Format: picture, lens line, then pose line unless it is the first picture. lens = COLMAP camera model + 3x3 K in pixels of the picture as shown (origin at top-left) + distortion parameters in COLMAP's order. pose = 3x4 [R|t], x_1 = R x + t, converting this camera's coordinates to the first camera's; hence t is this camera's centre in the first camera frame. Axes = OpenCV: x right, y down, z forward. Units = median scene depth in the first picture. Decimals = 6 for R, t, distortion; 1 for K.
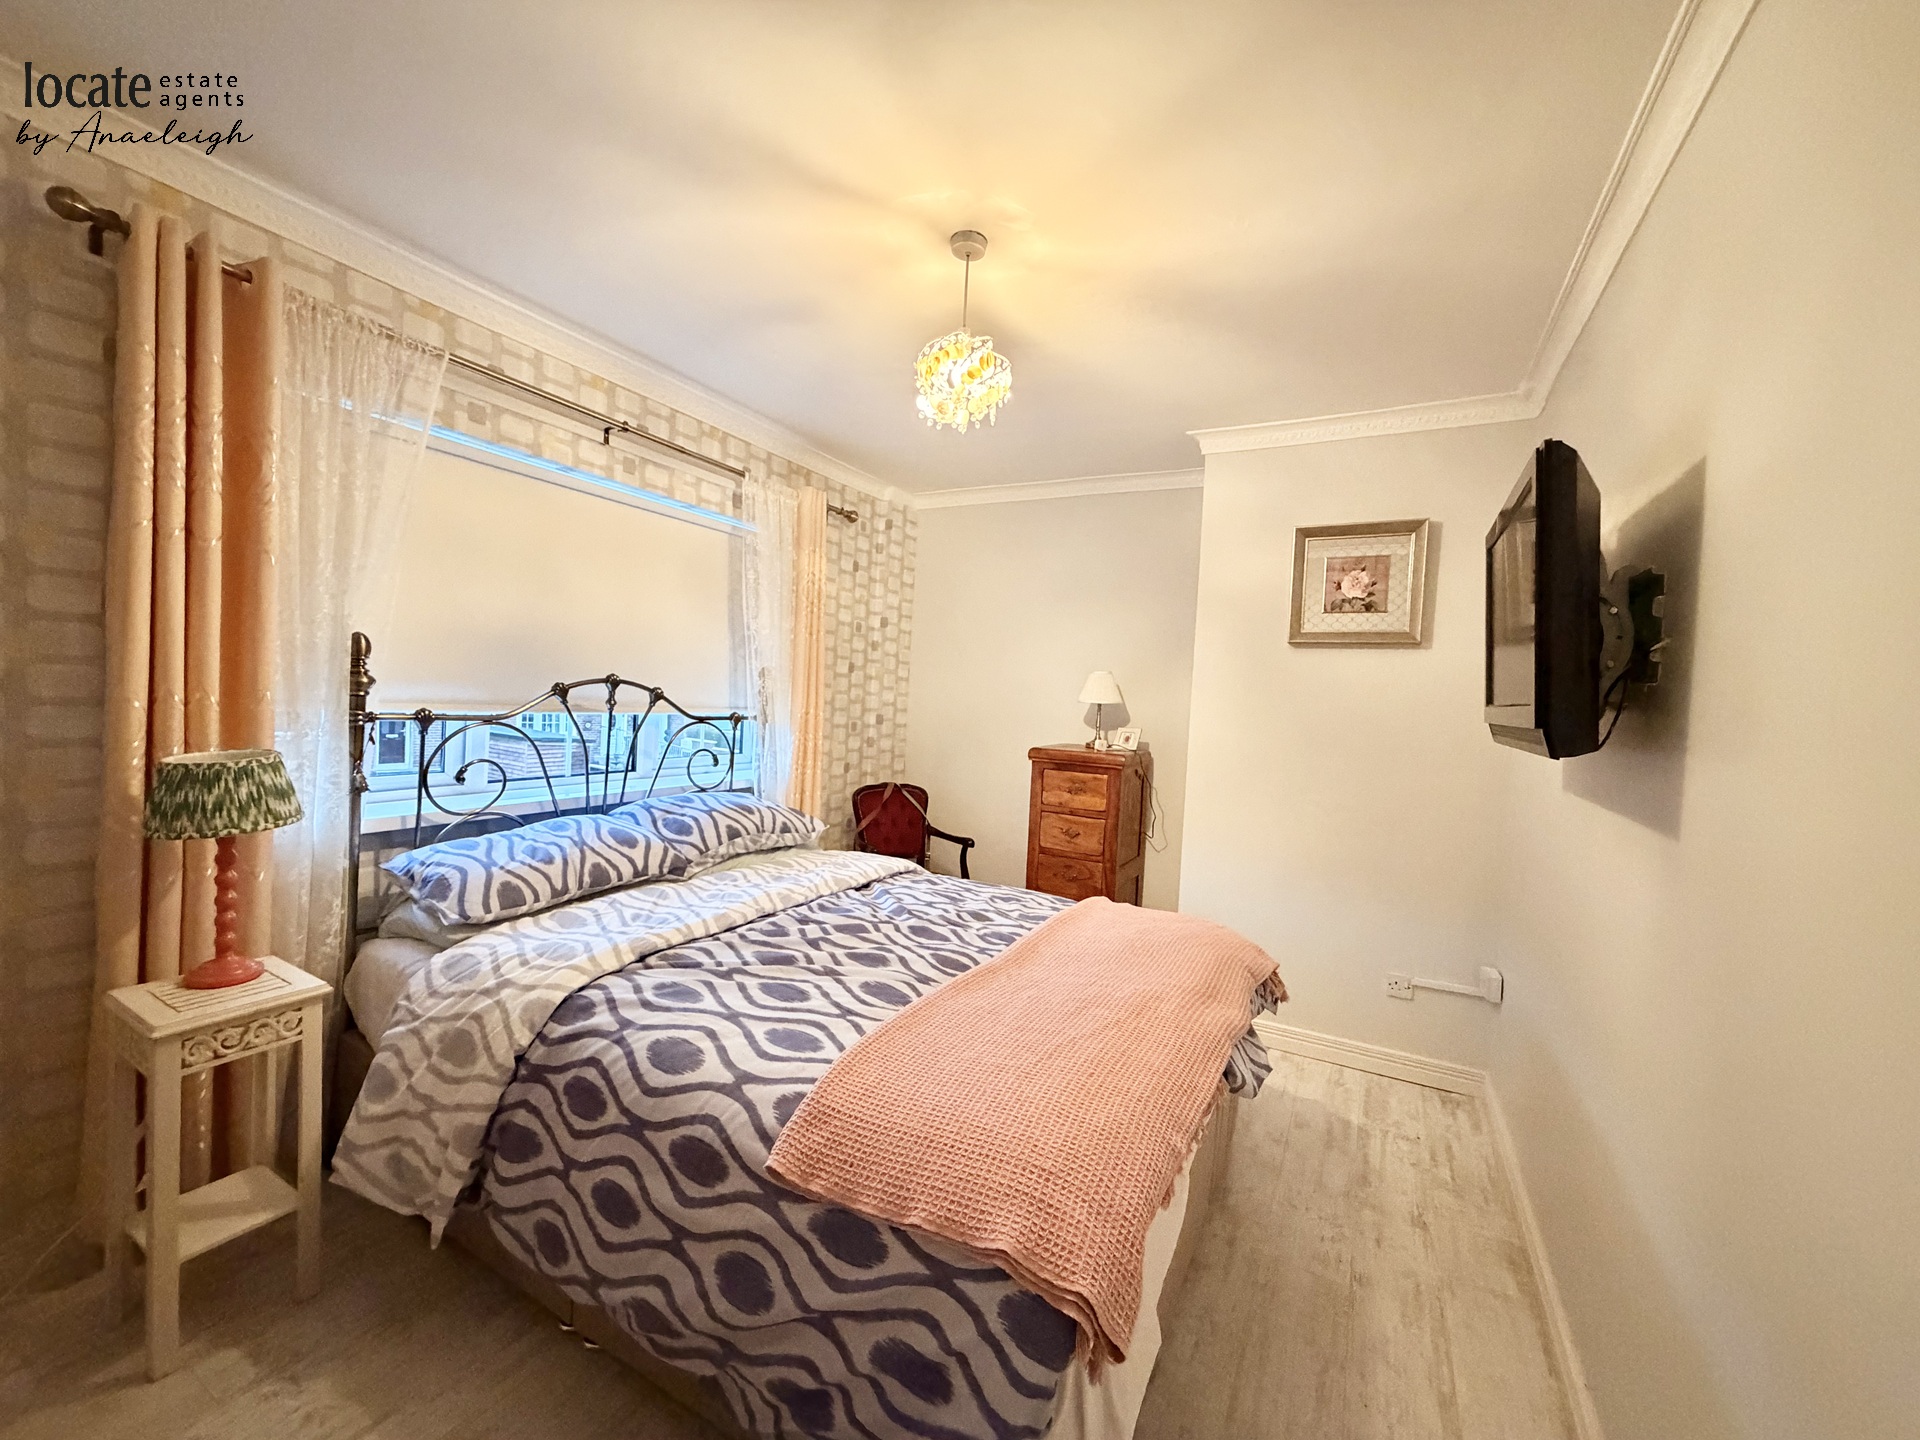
lens RADIAL K [[769.1, 0, 958.3], [0, 769.1, 685.0], [0, 0, 1]] dist [0.189416, -0.000044]
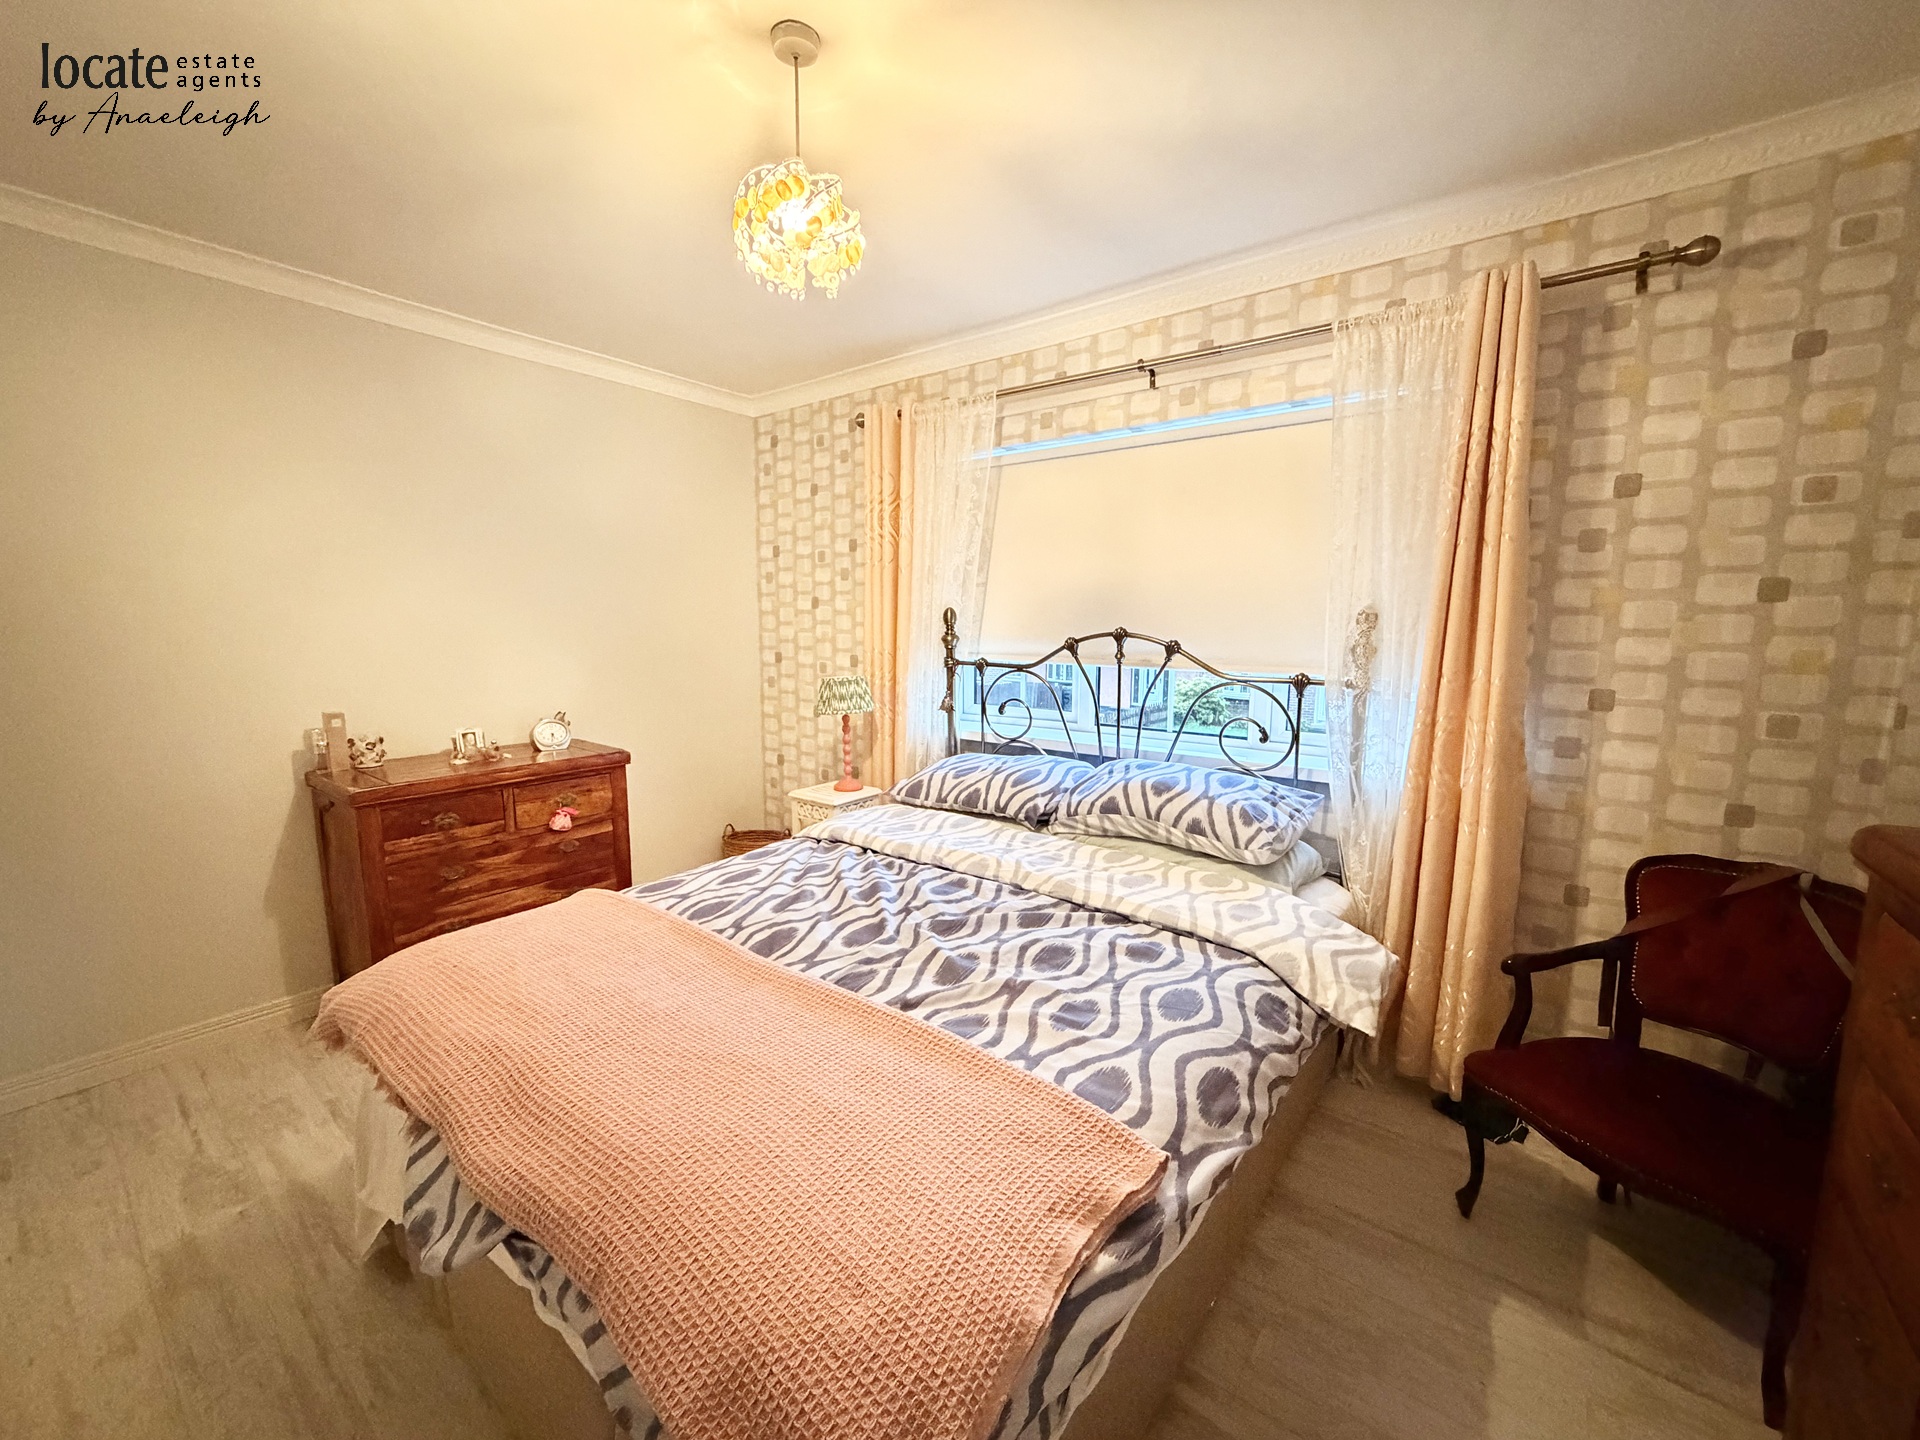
lens RADIAL K [[765.5, 0, 955.1], [0, 765.5, 723.6], [0, 0, 1]] dist [0.000394, -0.000176]
pose [[-0.123102, 0.069746, -0.989940, 0.576919], [-0.008778, 0.997412, 0.071364, 0.041640], [0.992355, 0.017475, -0.122171, 0.974277]]
